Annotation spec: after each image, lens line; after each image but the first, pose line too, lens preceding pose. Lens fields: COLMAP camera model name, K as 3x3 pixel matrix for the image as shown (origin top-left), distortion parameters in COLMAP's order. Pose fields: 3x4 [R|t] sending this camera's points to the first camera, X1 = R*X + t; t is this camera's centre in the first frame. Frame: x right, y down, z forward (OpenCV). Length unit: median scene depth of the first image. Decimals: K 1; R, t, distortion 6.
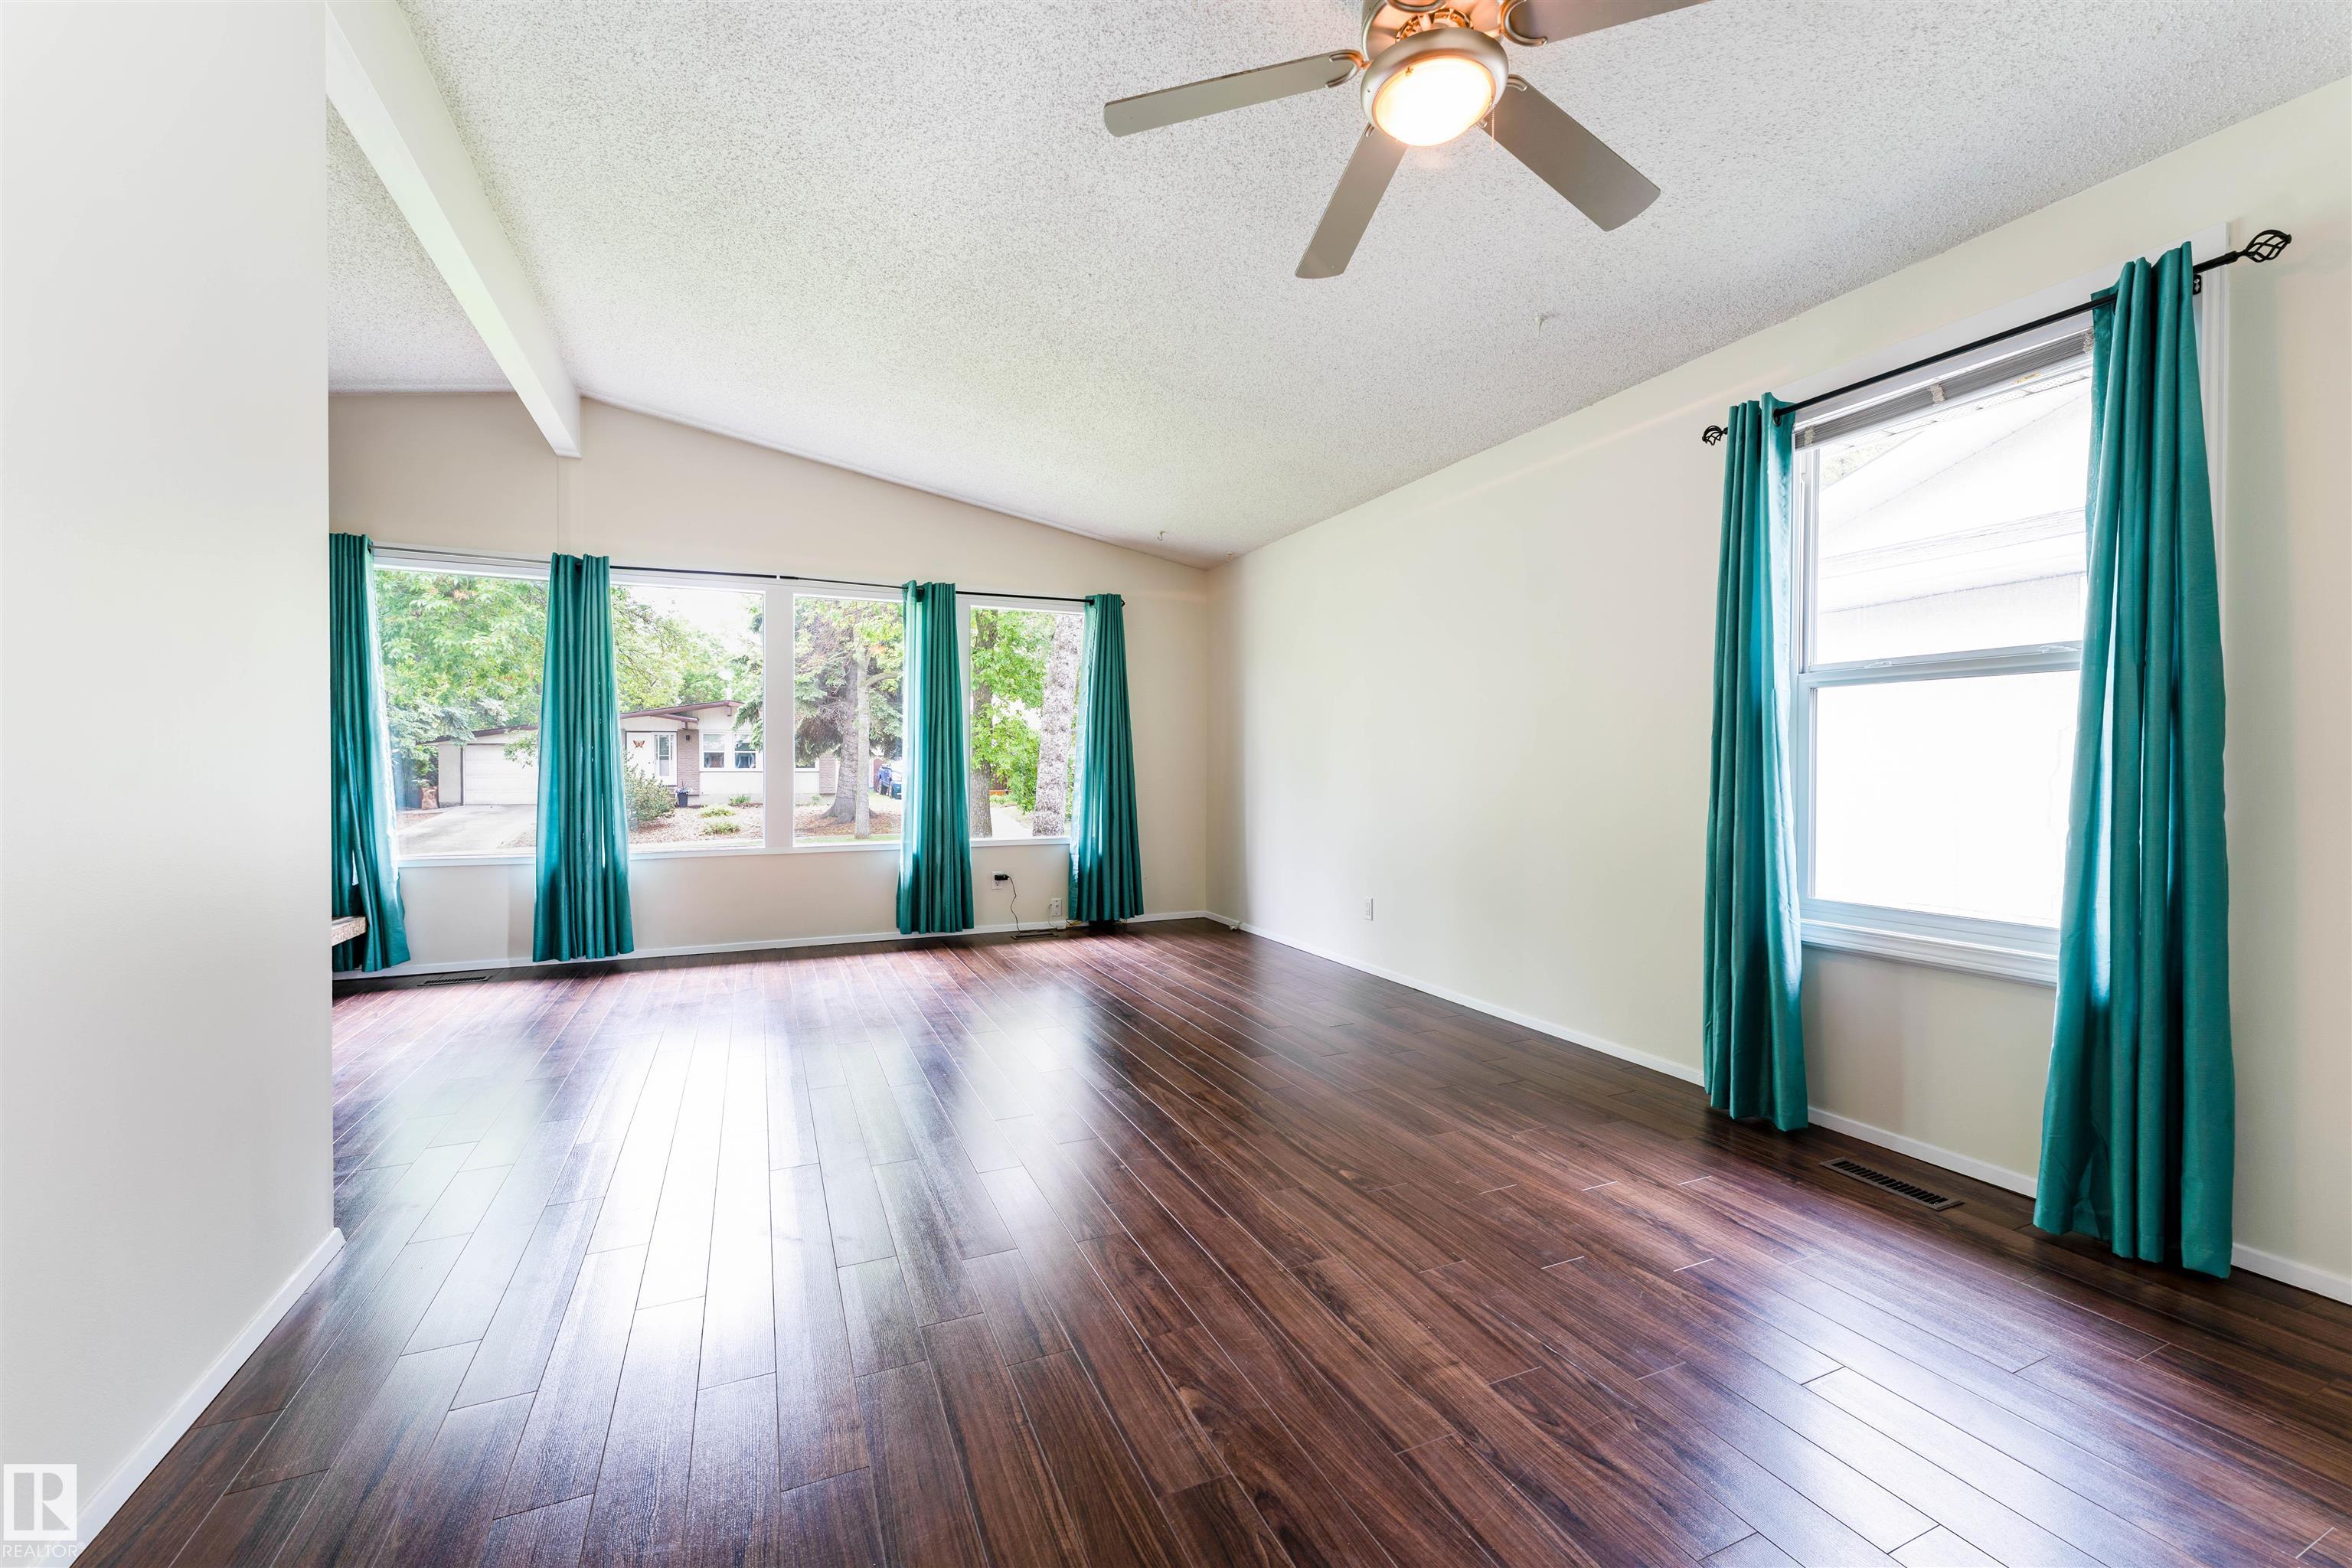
lens RADIAL K [[945.6, 0, 1164.6], [0, 945.6, 783.7], [0, 0, 1]] dist [0.002690, -0.000449]
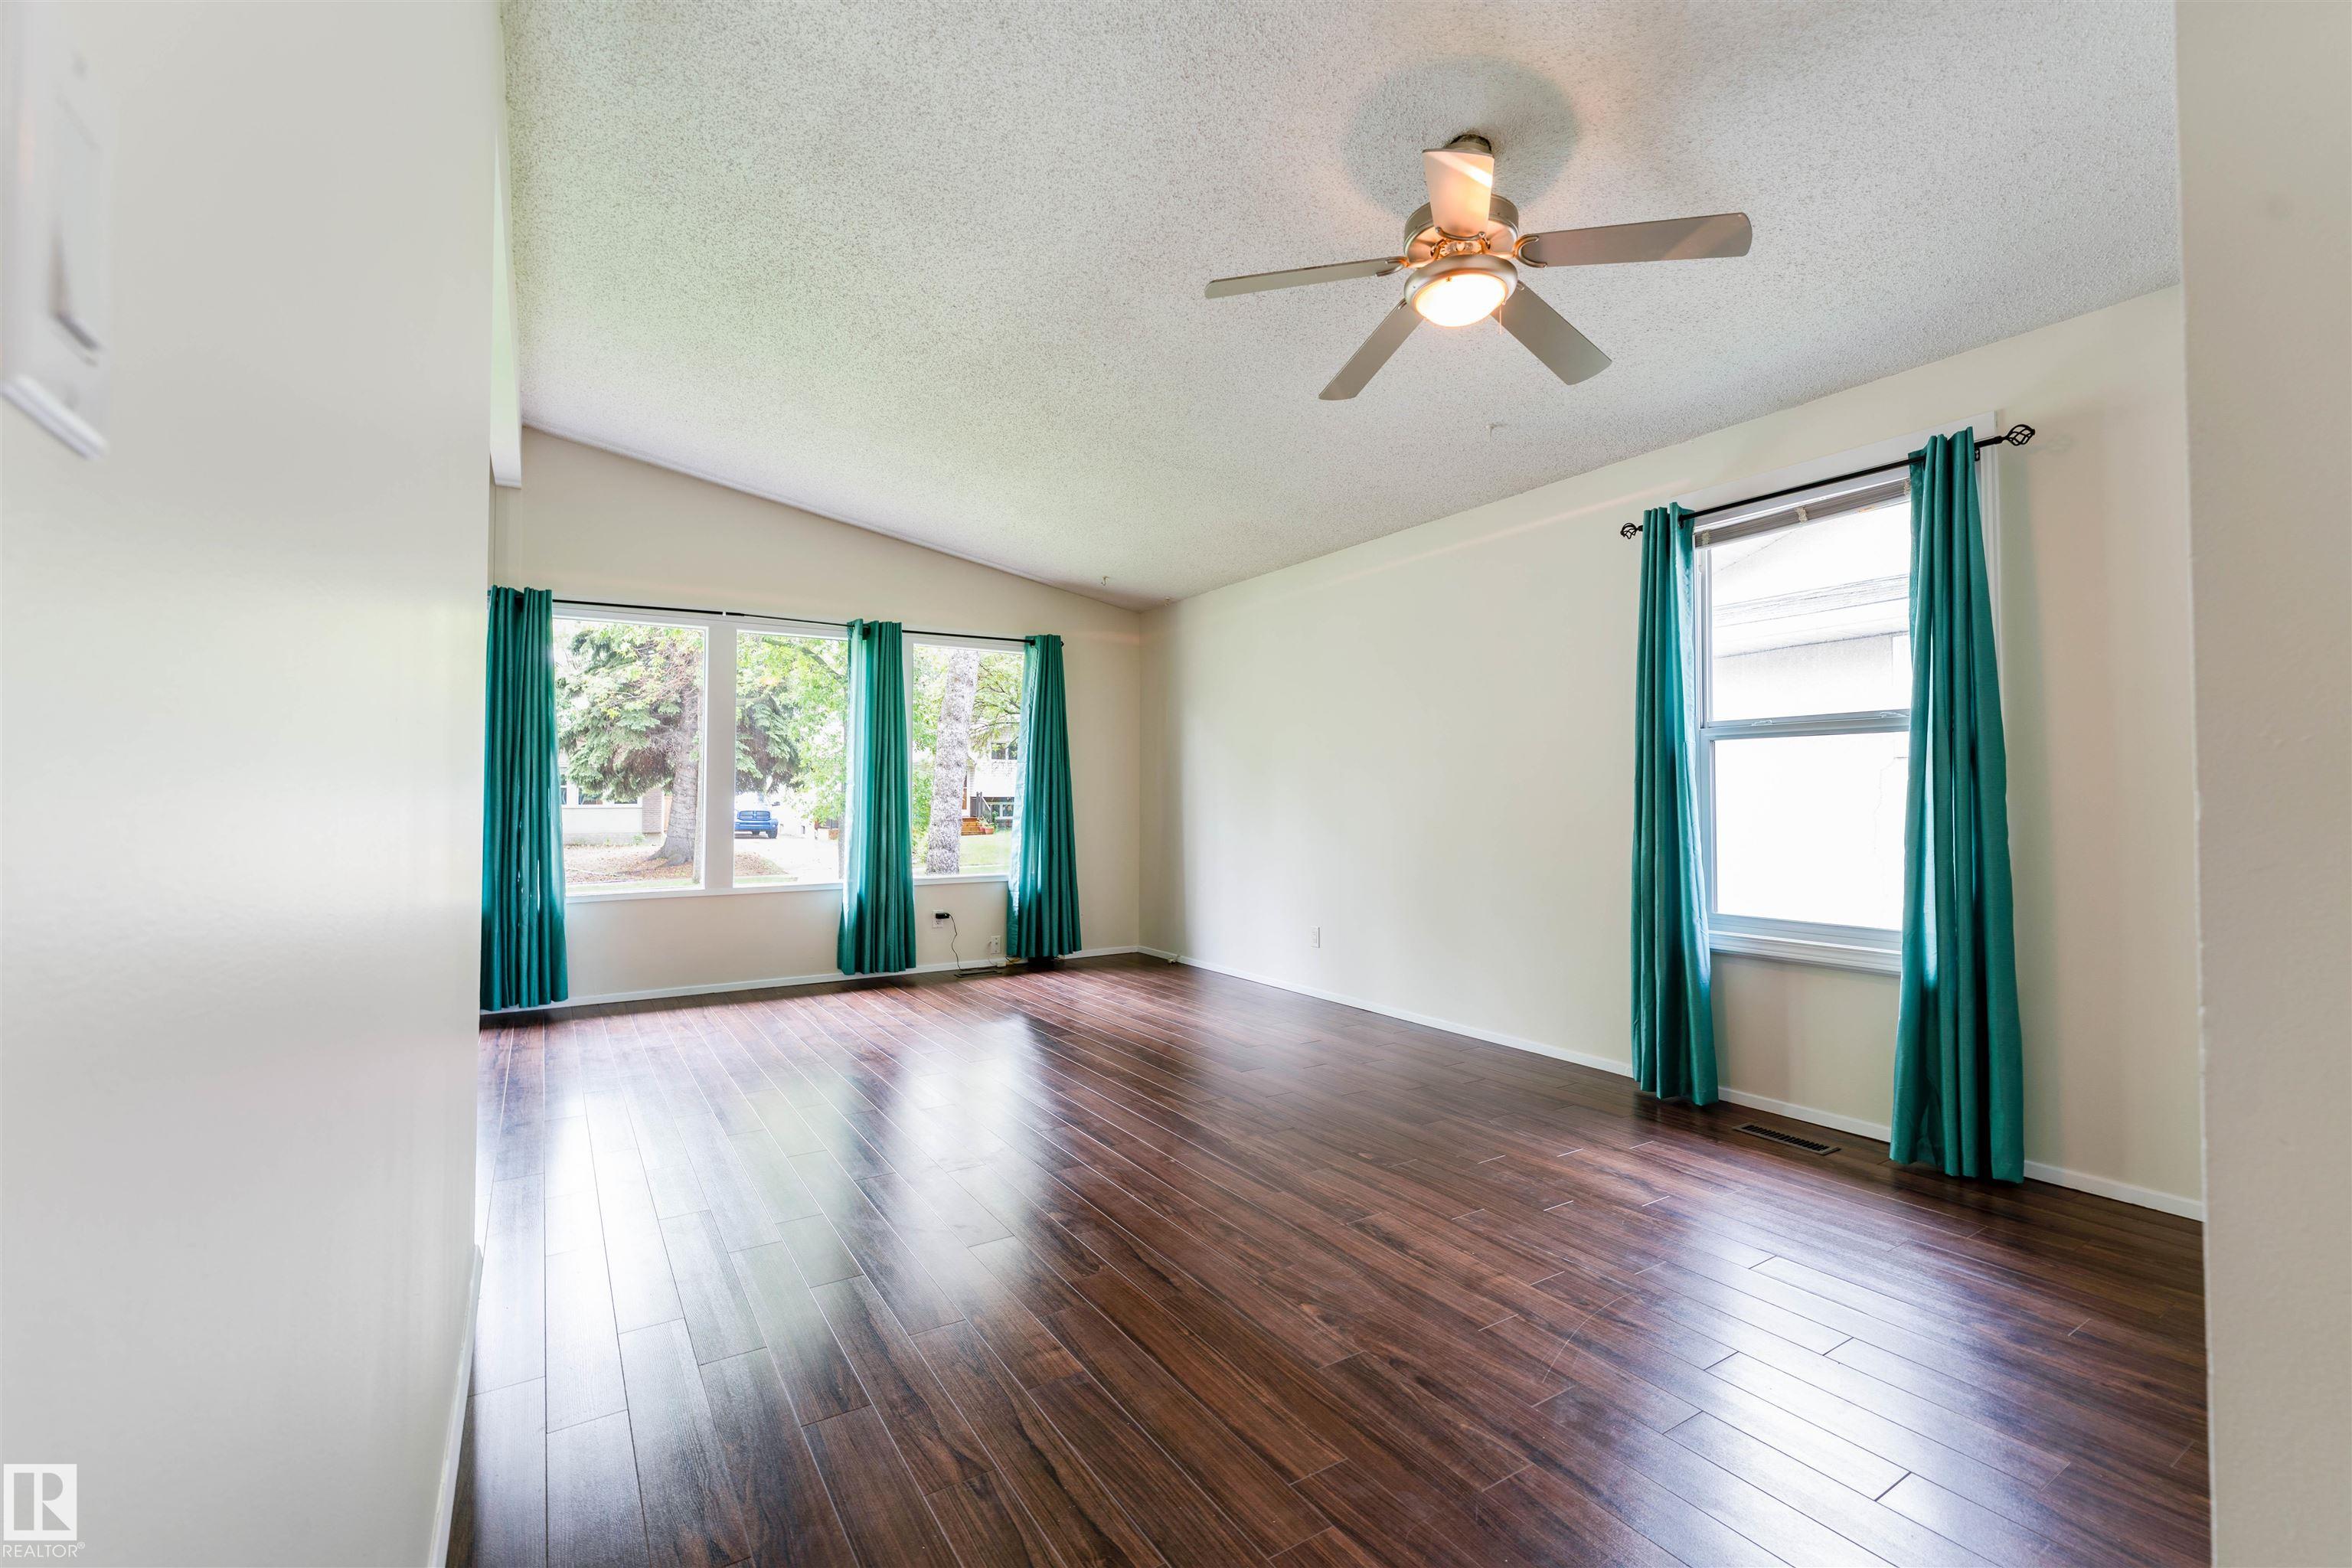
lens RADIAL K [[1006.9, 0, 1157.8], [0, 1006.9, 783.8], [0, 0, 1]] dist [0.000794, 0.000122]
pose [[0.990035, -0.000279, 0.140823, -0.211450], [0.005206, 0.999387, -0.034622, -0.004235], [-0.140727, 0.035010, 0.989429, -0.188359]]
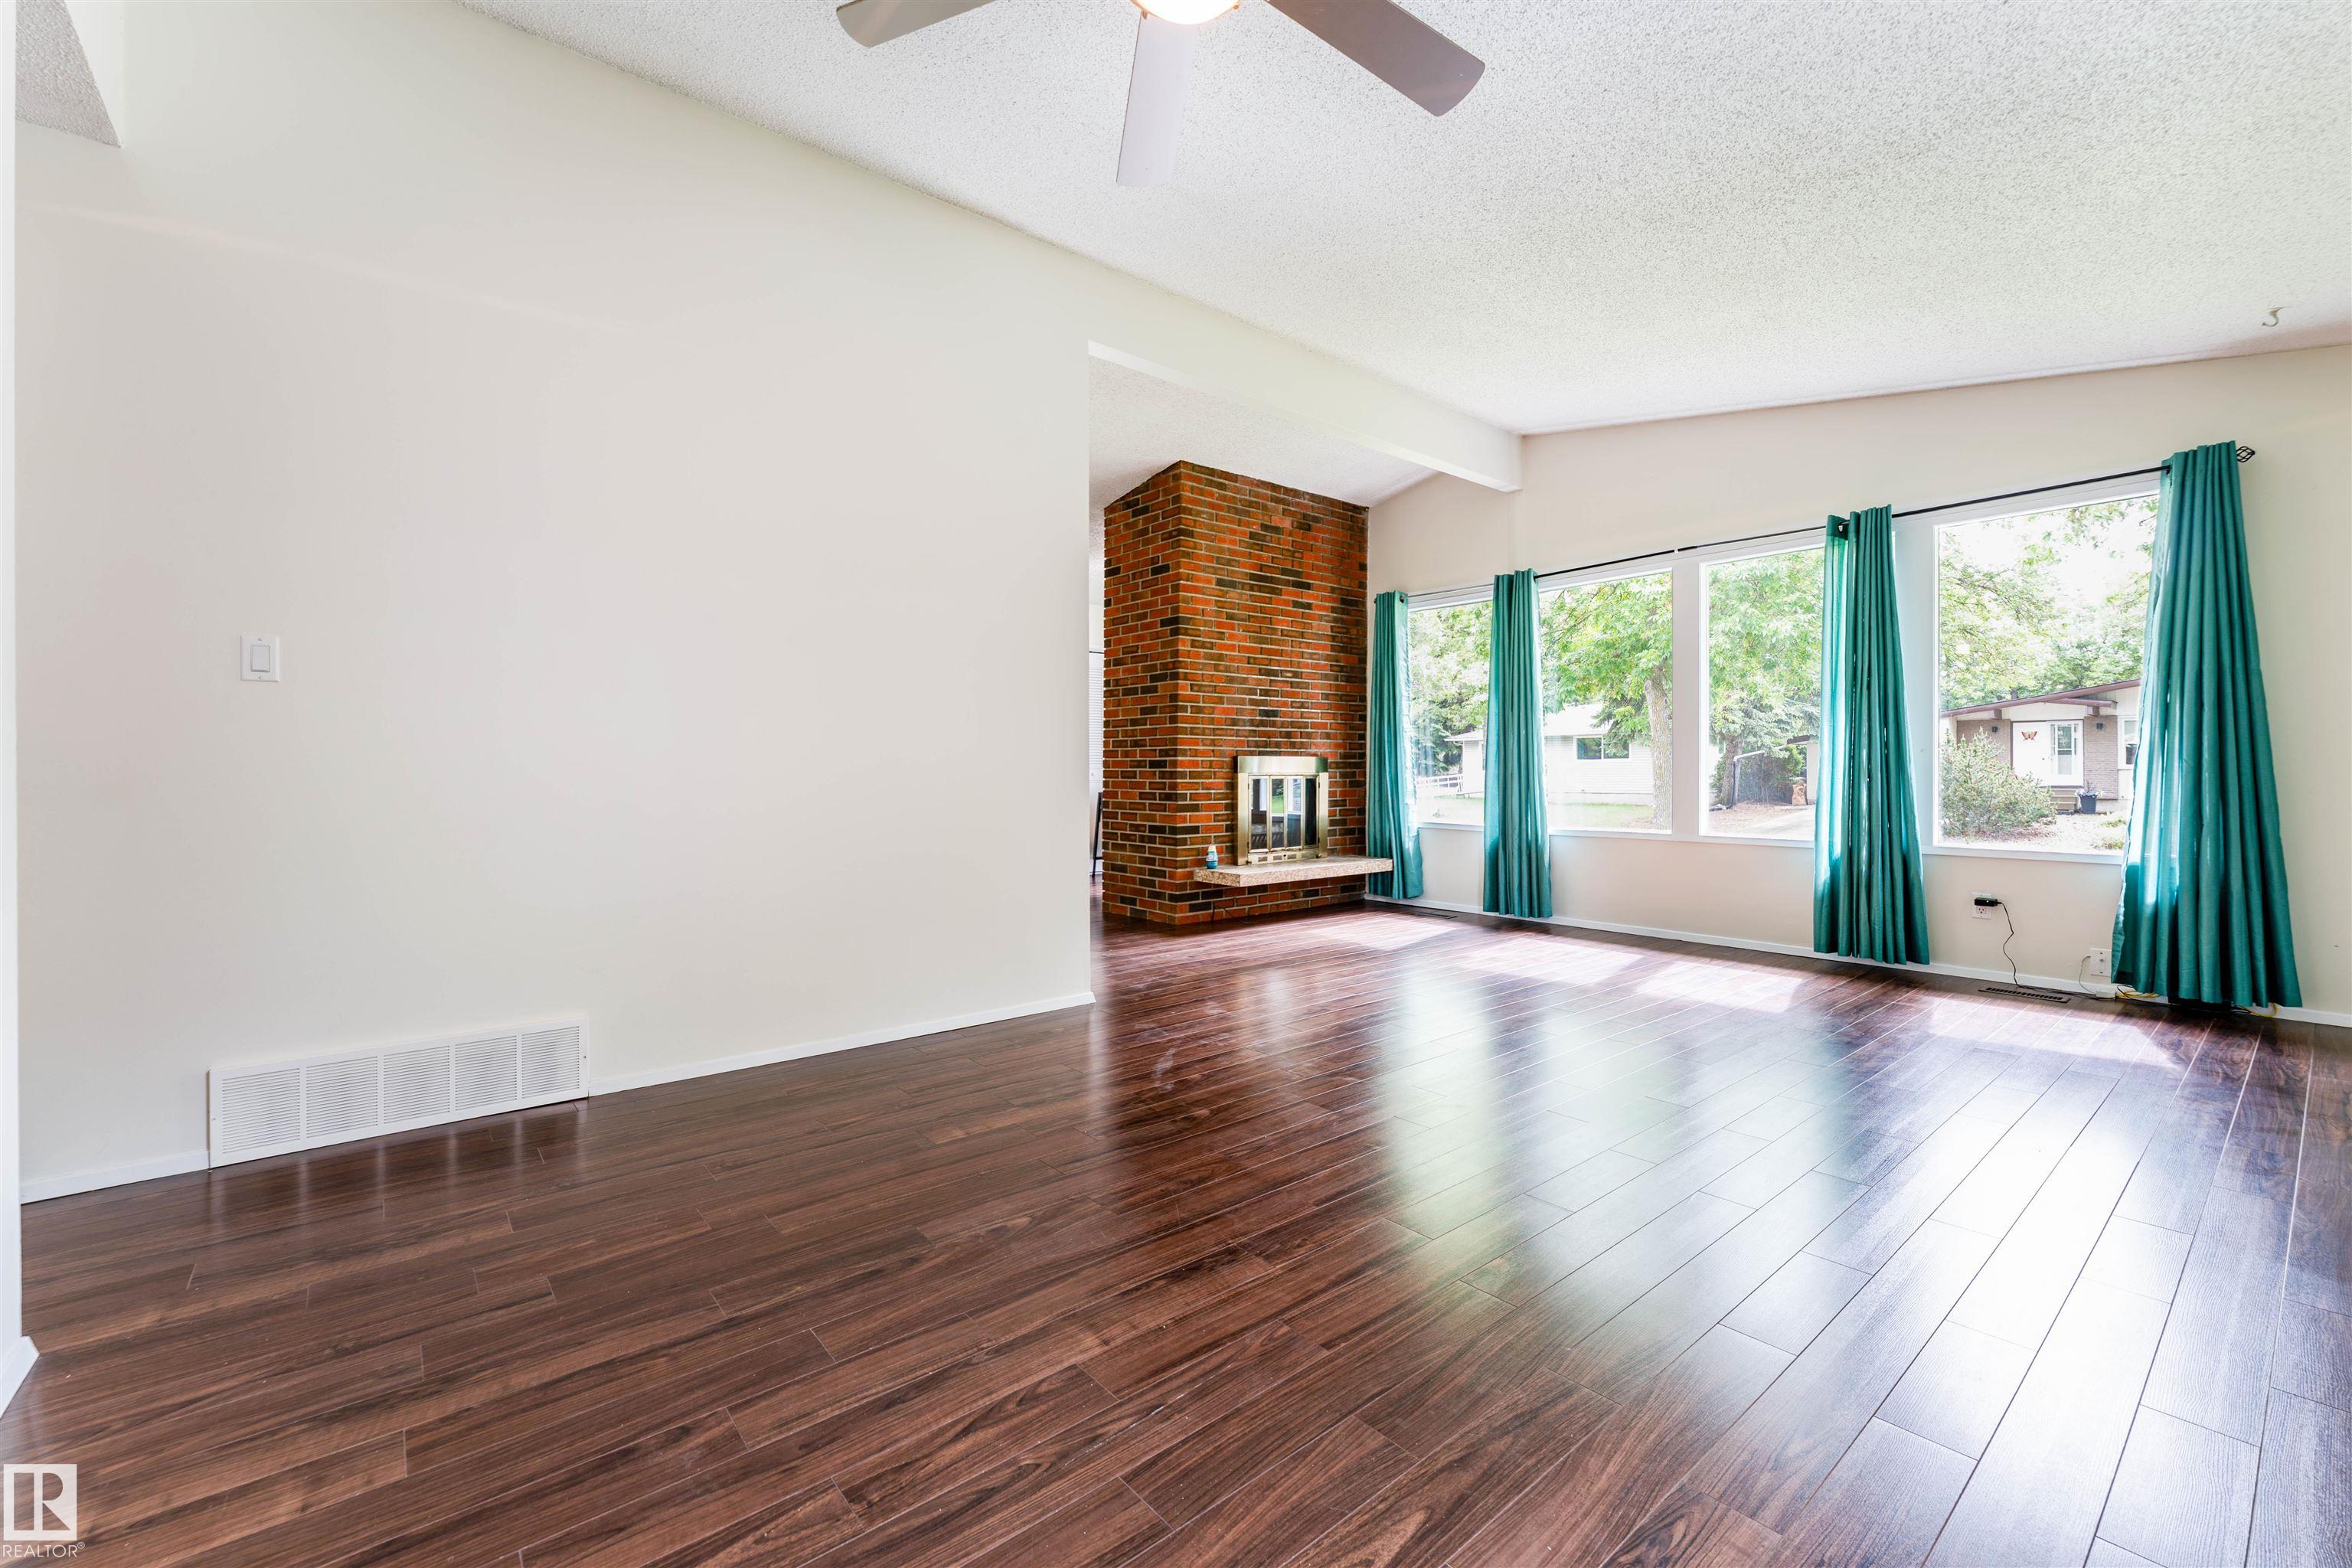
lens RADIAL K [[962.8, 0, 1174.4], [0, 962.8, 770.1], [0, 0, 1]] dist [0.001850, 0.000046]
pose [[0.272748, 0.000683, -0.962085, 0.761819], [-0.014918, 0.999883, -0.003519, 0.028070], [0.961970, 0.015312, 0.272726, 0.487262]]
